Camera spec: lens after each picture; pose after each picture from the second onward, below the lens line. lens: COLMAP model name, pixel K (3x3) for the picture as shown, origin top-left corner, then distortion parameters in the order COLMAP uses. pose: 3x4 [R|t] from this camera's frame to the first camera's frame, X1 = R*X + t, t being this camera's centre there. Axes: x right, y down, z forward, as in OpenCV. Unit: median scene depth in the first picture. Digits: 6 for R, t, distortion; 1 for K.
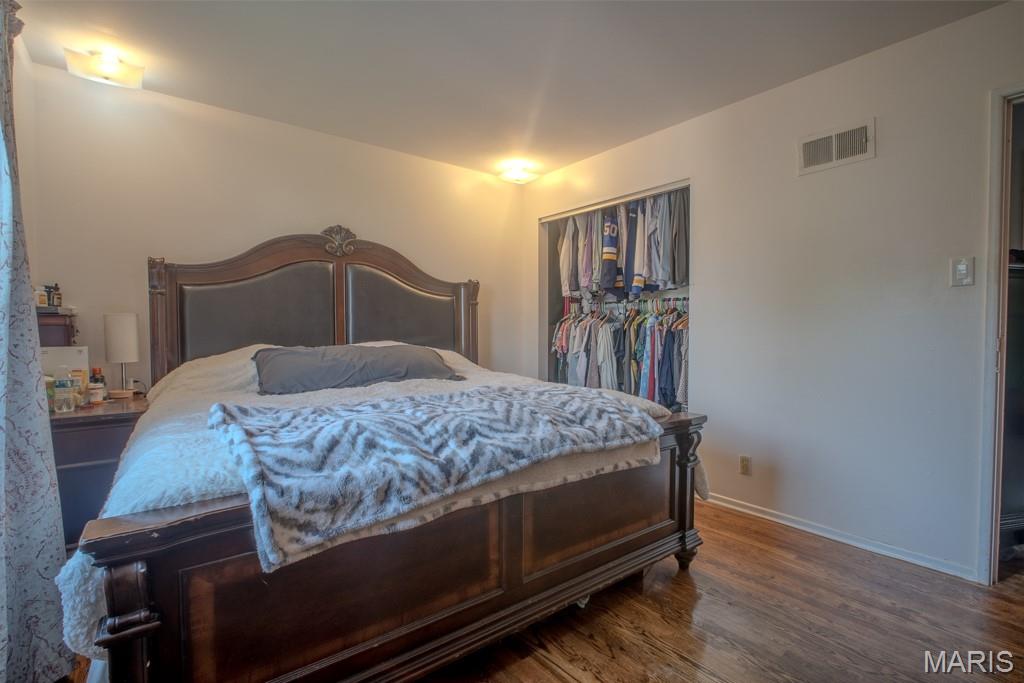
lens RADIAL K [[467.0, 0, 511.3], [0, 467.0, 341.0], [0, 0, 1]] dist [-0.000017, -0.000056]
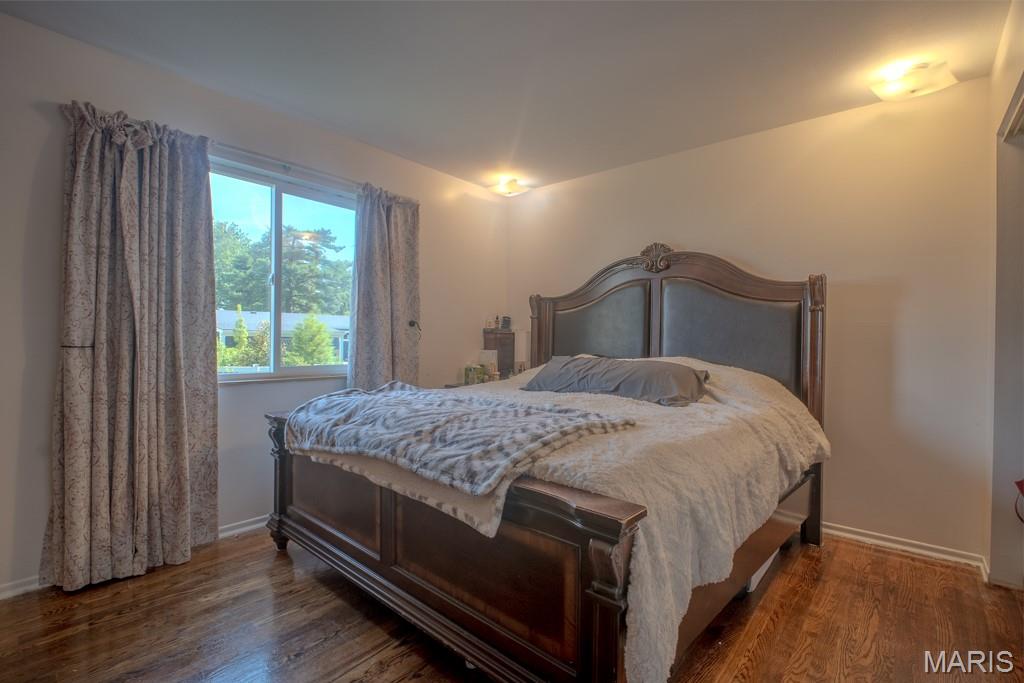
lens RADIAL K [[467.0, 0, 510.7], [0, 467.0, 340.0], [0, 0, 1]] dist [-0.000017, -0.000056]
pose [[0.205358, 0.005721, -0.978670, 1.091901], [-0.044964, 0.998982, -0.003595, -0.032630], [0.977653, 0.044743, 0.205407, 0.950836]]
